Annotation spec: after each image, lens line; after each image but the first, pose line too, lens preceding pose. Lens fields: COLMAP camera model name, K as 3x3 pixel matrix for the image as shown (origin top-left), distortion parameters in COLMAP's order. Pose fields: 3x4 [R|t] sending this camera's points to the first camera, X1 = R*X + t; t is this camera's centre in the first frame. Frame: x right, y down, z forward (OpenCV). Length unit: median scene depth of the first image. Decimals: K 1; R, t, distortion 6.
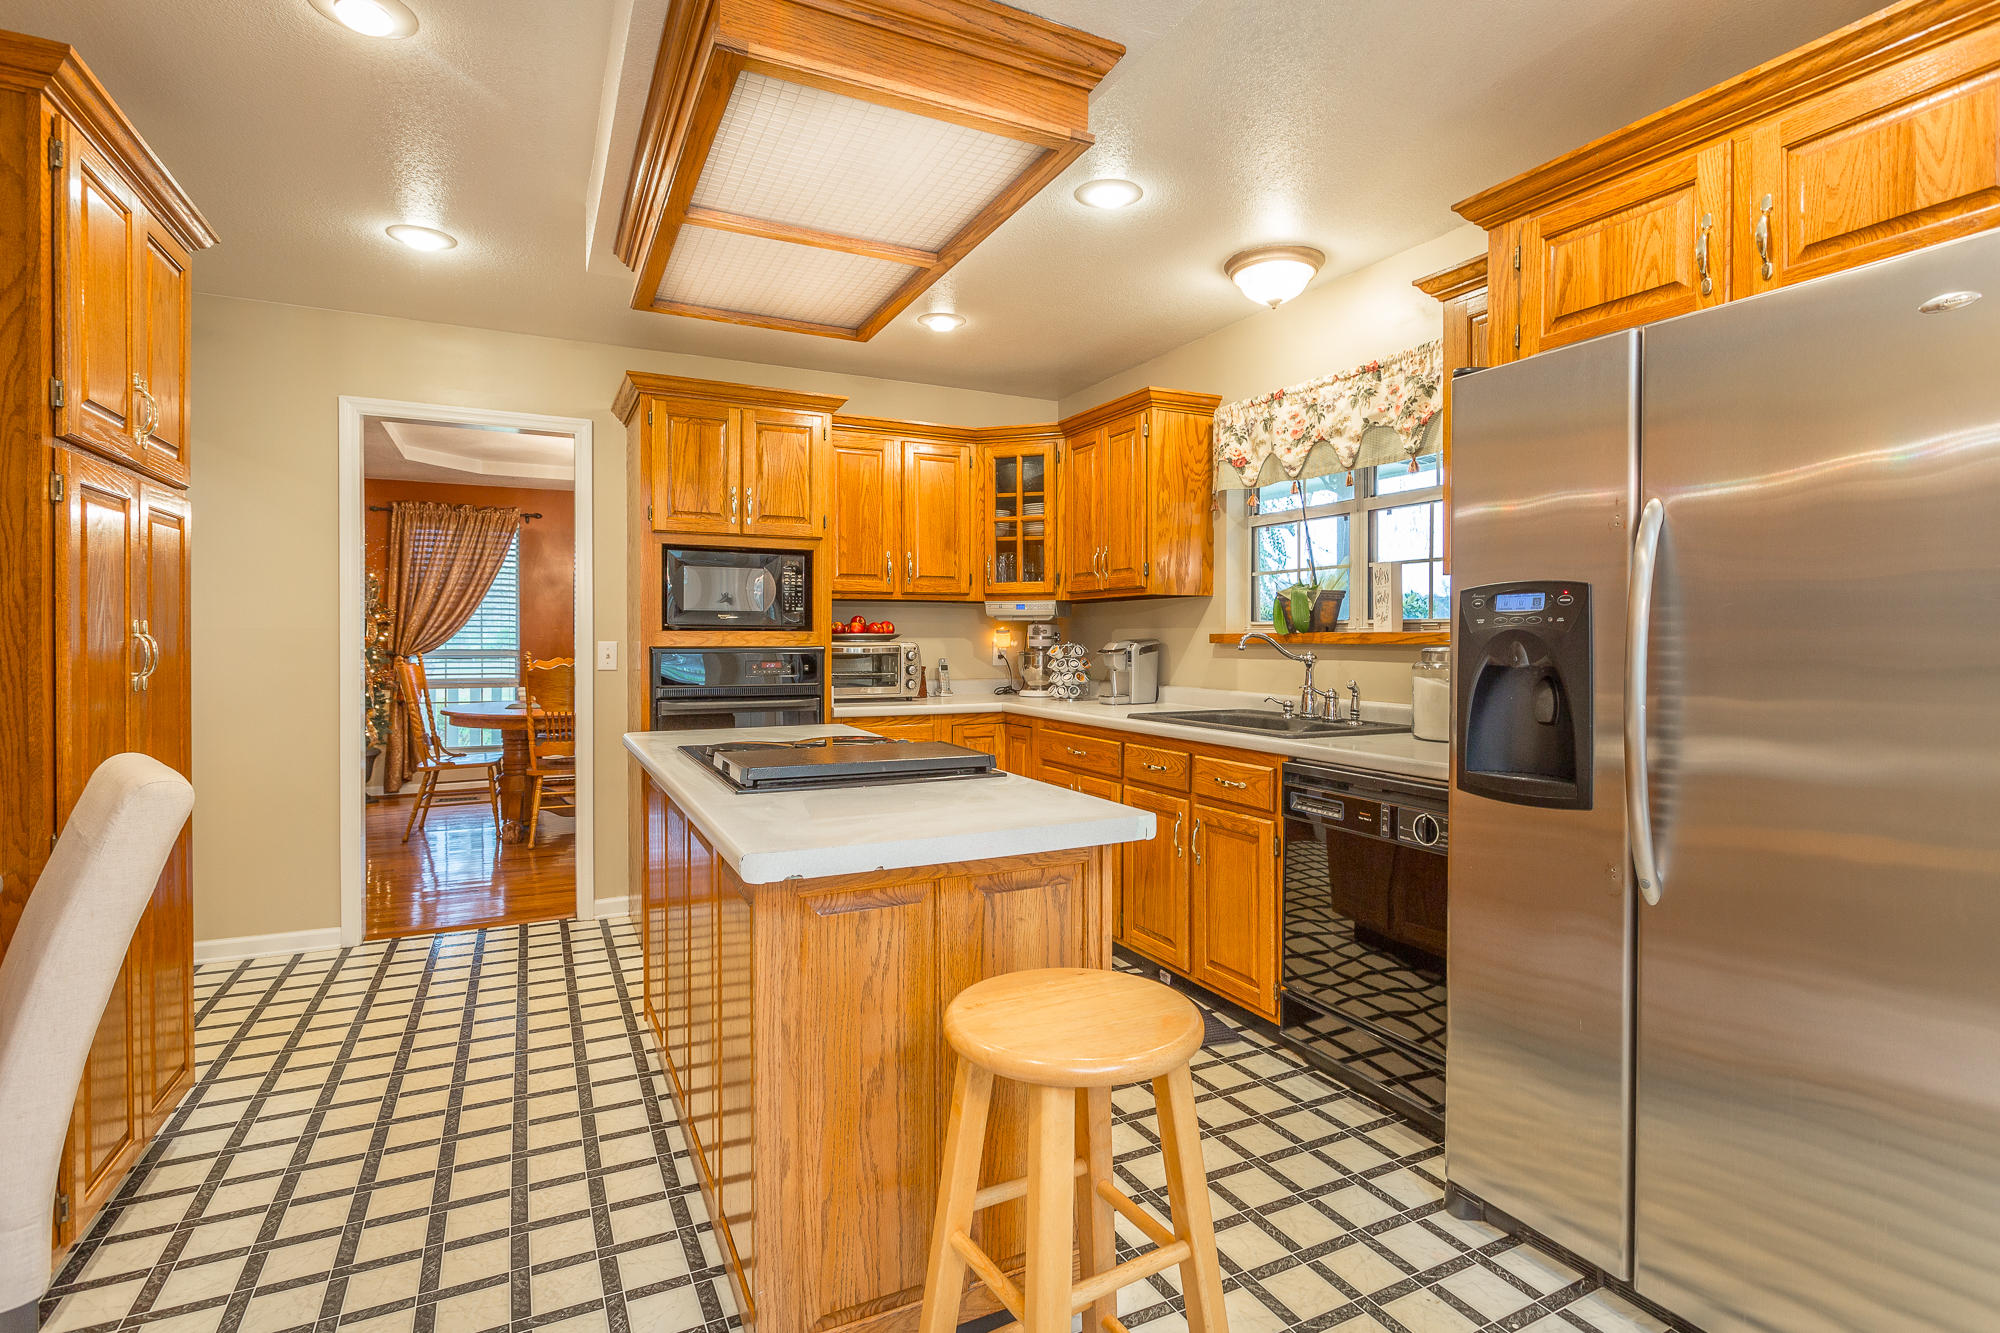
lens RADIAL K [[963.5, 0, 1009.0], [0, 963.5, 647.7], [0, 0, 1]] dist [-0.004162, -0.000274]
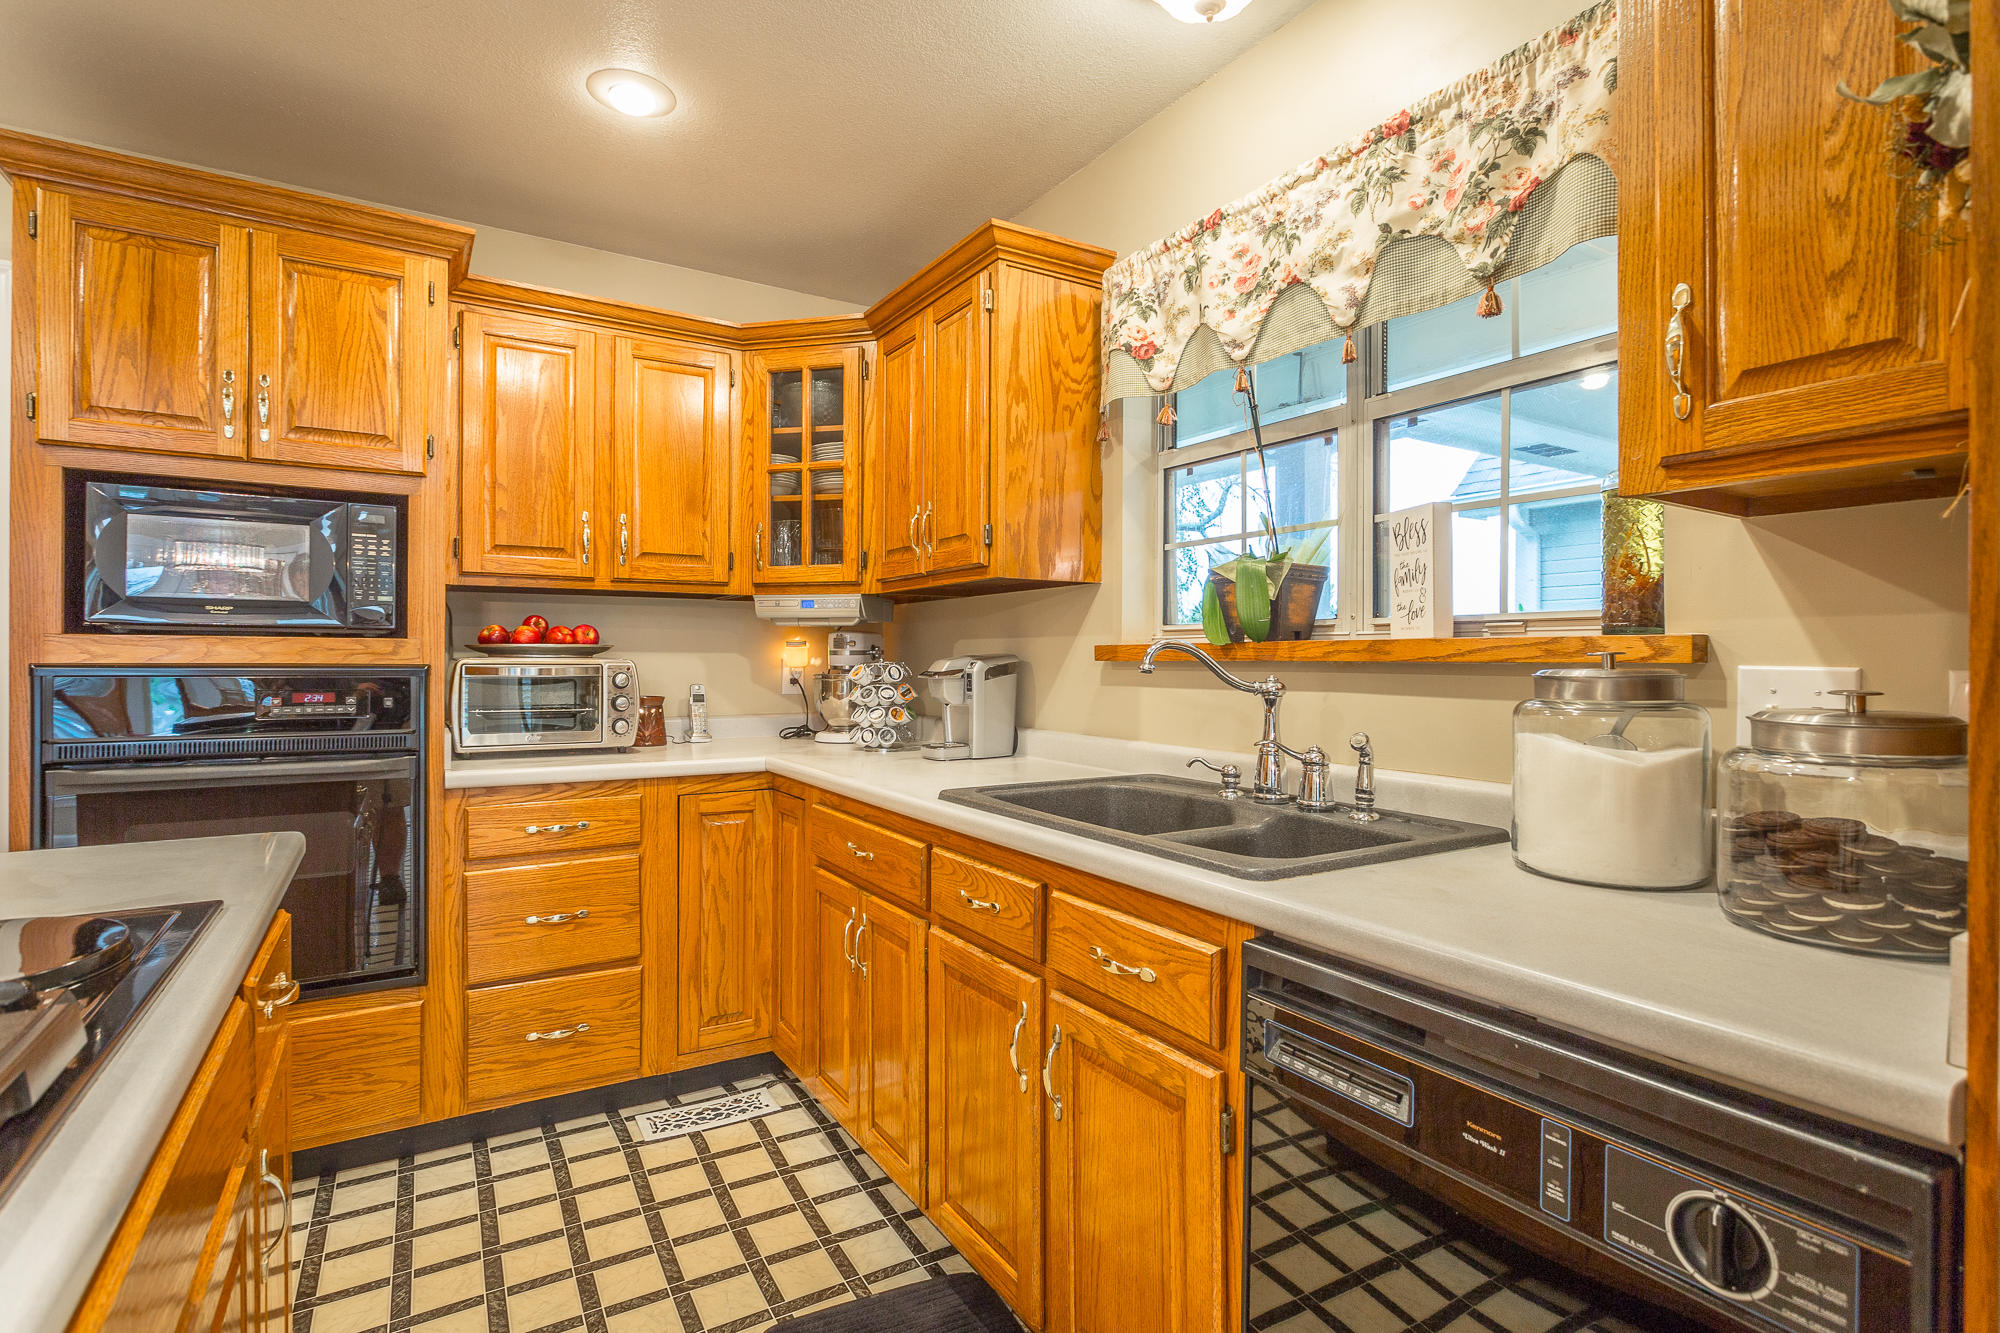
lens RADIAL K [[963.5, 0, 996.3], [0, 963.5, 661.5], [0, 0, 1]] dist [-0.004162, -0.000274]
pose [[0.996671, 0.003113, 0.081466, 0.100517], [-0.002501, 0.999968, -0.007606, 0.000417], [-0.081487, 0.007377, 0.996647, 0.416231]]
